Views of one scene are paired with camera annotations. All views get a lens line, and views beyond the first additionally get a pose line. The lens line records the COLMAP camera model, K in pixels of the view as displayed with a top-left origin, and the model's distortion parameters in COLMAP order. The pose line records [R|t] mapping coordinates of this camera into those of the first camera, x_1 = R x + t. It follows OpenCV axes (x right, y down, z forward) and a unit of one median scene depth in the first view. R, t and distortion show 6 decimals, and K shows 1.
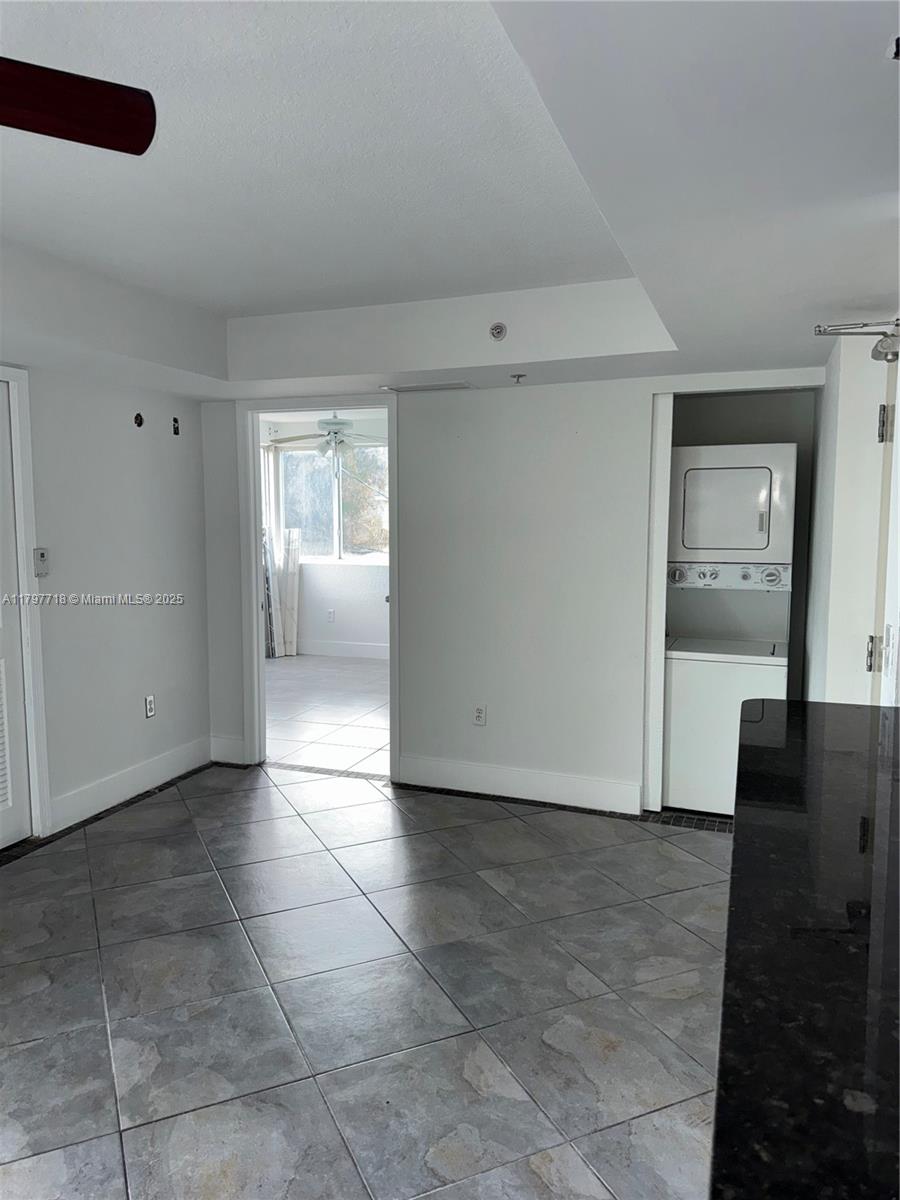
lens RADIAL K [[847.1, 0, 436.5], [0, 847.1, 599.4], [0, 0, 1]] dist [0.080837, -0.094250]
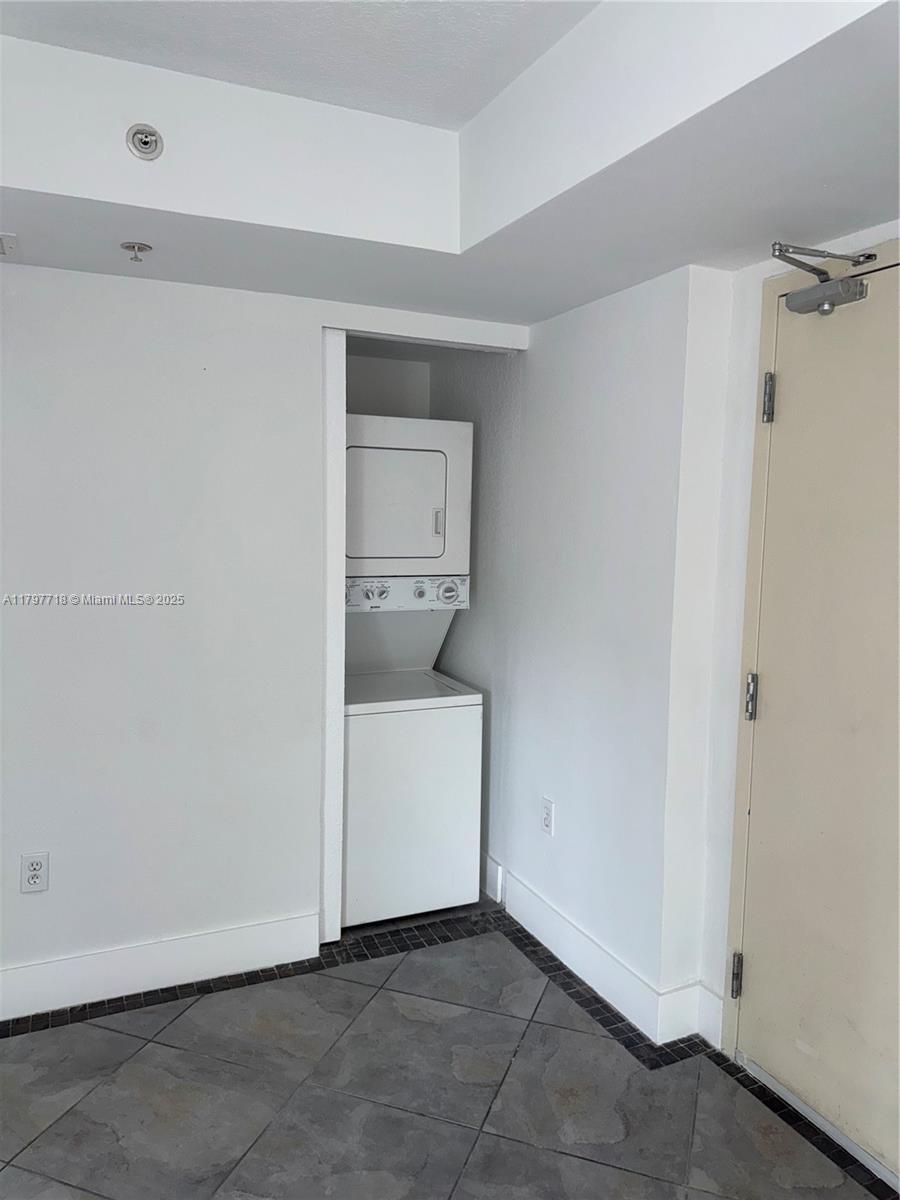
lens RADIAL K [[855.3, 0, 450.0], [0, 855.3, 600.0], [0, 0, 1]] dist [0.151081, -0.175878]
pose [[0.697083, -0.062419, 0.714268, -0.167353], [0.054413, 0.997936, 0.034105, -0.045580], [-0.714922, 0.015091, 0.699041, 0.447557]]
